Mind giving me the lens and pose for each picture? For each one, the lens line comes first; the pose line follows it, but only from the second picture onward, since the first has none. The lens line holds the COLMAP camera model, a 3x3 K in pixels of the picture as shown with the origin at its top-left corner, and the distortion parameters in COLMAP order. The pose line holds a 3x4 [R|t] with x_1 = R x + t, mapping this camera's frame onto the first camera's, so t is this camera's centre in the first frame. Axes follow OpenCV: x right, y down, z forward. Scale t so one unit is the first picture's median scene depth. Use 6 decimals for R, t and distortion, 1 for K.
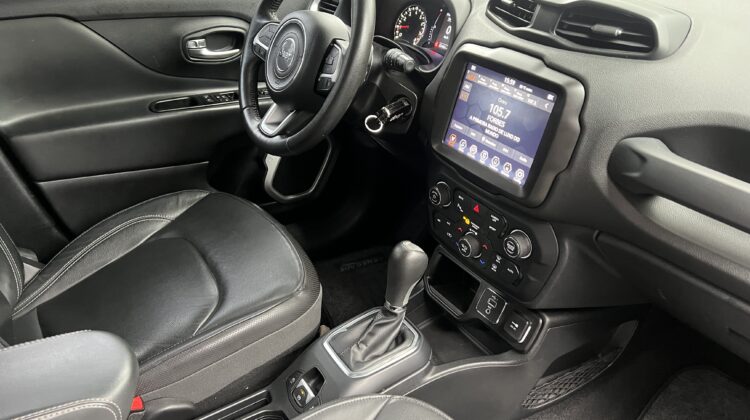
lens RADIAL K [[565.8, 0, 375.7], [0, 565.8, 205.5], [0, 0, 1]] dist [0.083117, -0.122812]
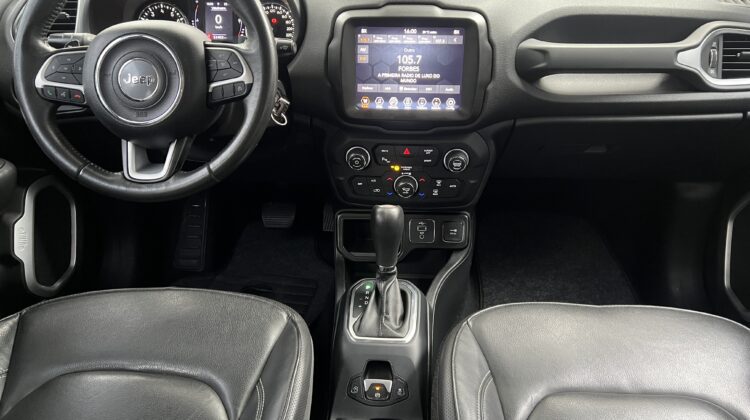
lens RADIAL K [[565.8, 0, 375.7], [0, 565.8, 205.5], [0, 0, 1]] dist [0.083117, -0.122812]
pose [[0.601065, -0.424994, 0.676832, -0.644963], [0.417373, 0.889148, 0.187660, -0.132500], [-0.681558, 0.169695, 0.711816, 0.256235]]
